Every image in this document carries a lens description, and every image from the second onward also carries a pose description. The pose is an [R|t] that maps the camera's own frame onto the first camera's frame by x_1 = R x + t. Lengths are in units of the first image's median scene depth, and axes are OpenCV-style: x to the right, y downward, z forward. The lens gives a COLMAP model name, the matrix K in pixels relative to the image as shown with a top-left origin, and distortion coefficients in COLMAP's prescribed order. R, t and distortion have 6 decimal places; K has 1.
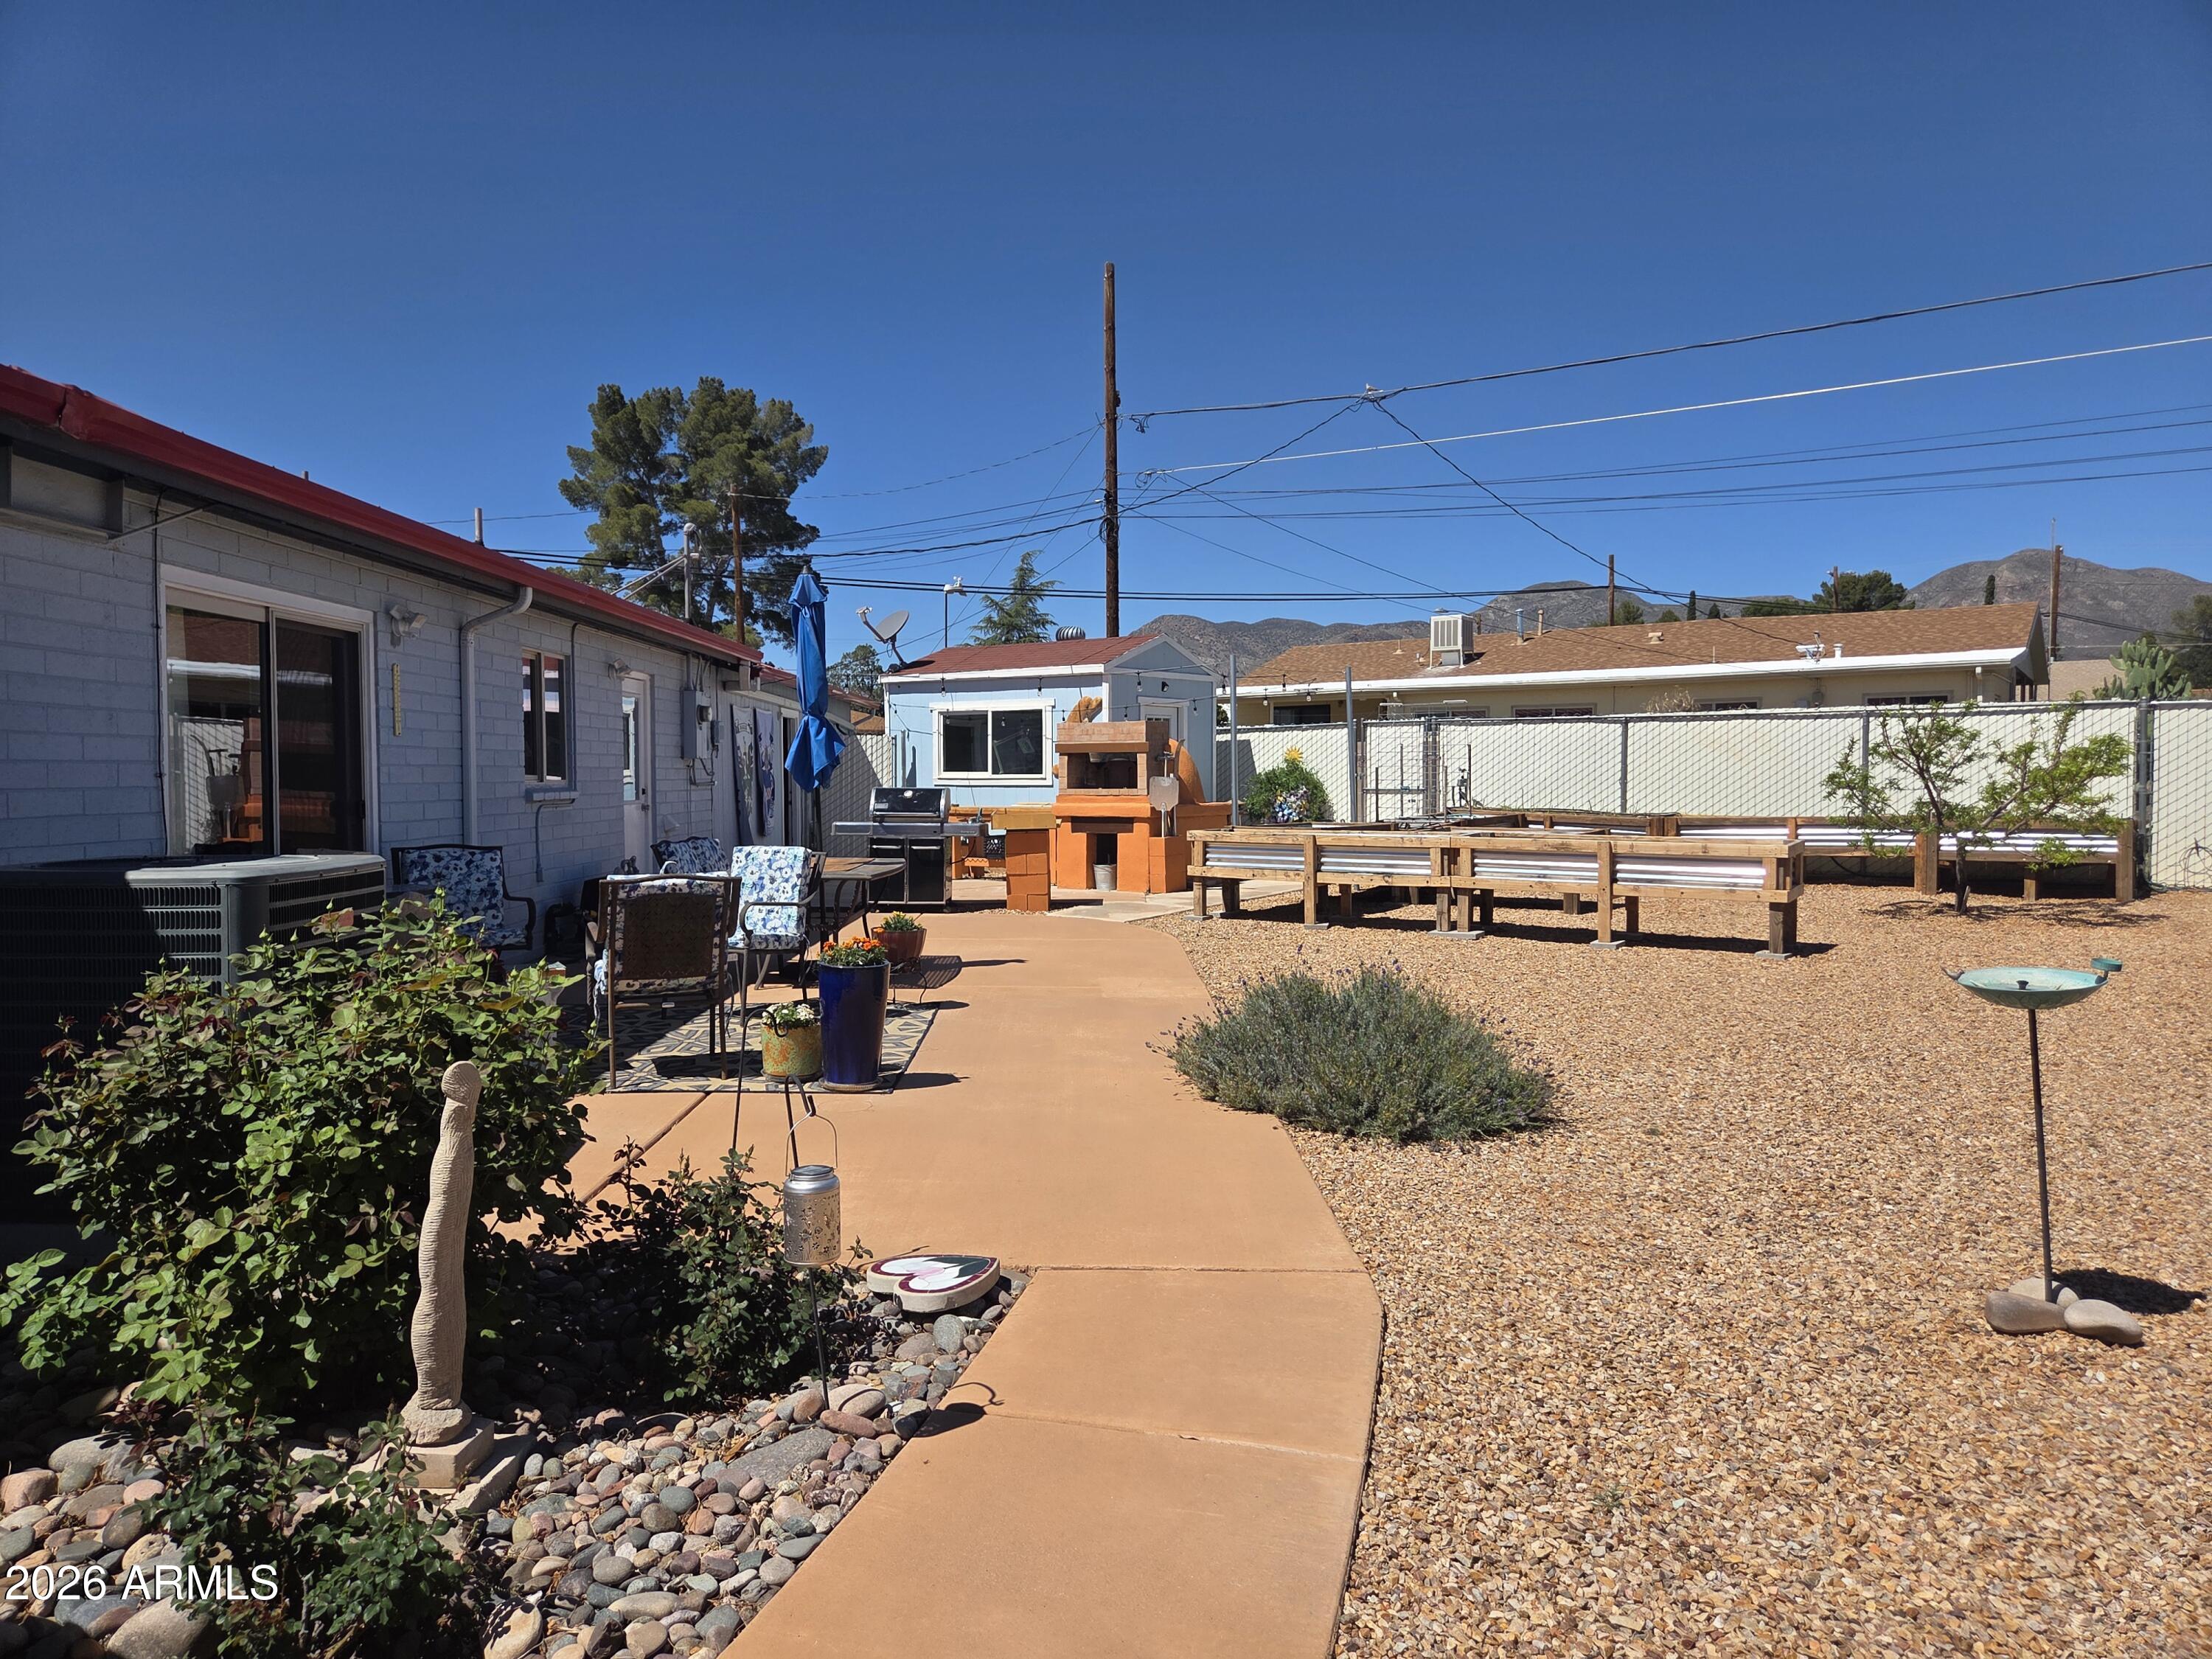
lens RADIAL K [[1483.9, 0, 1110.5], [0, 1483.9, 835.5], [0, 0, 1]] dist [0.091988, -0.084135]
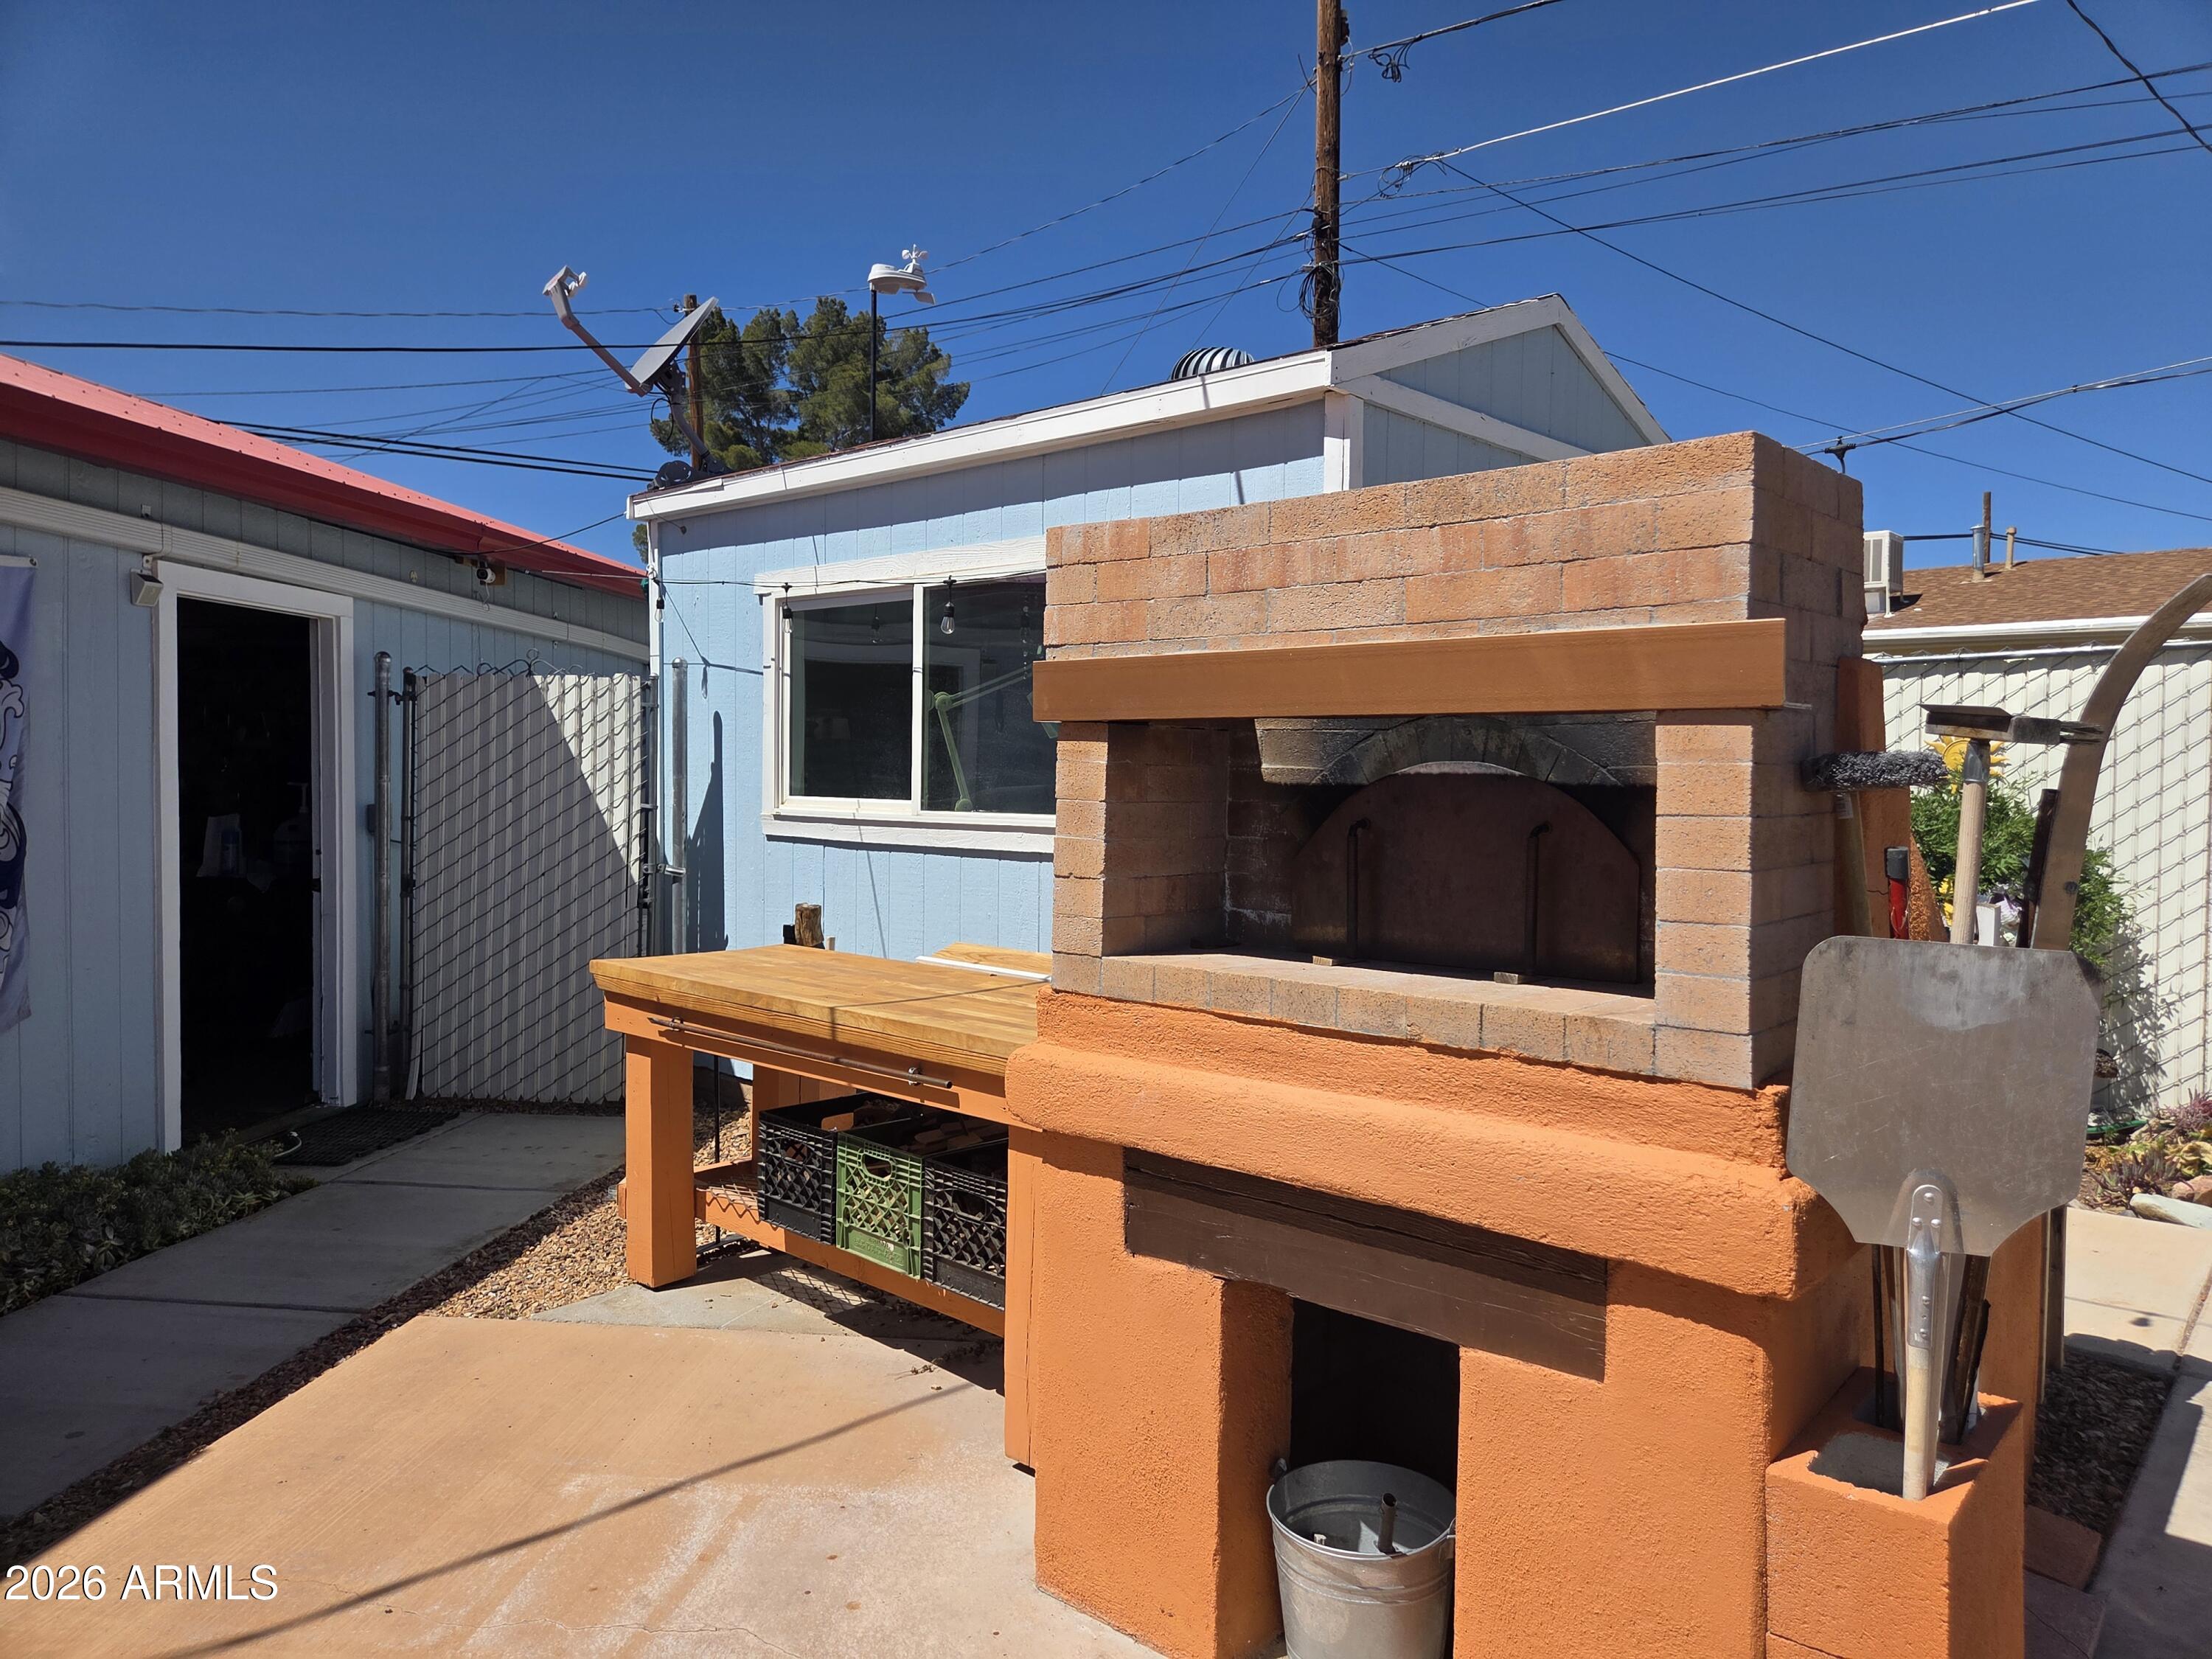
lens RADIAL K [[1483.2, 0, 1119.8], [0, 1483.2, 817.0], [0, 0, 1]] dist [0.094081, -0.087736]
pose [[0.992835, 0.016405, -0.118361, -0.005650], [-0.017756, 0.999789, -0.010368, -0.025849], [0.118166, 0.012396, 0.992916, 0.497094]]
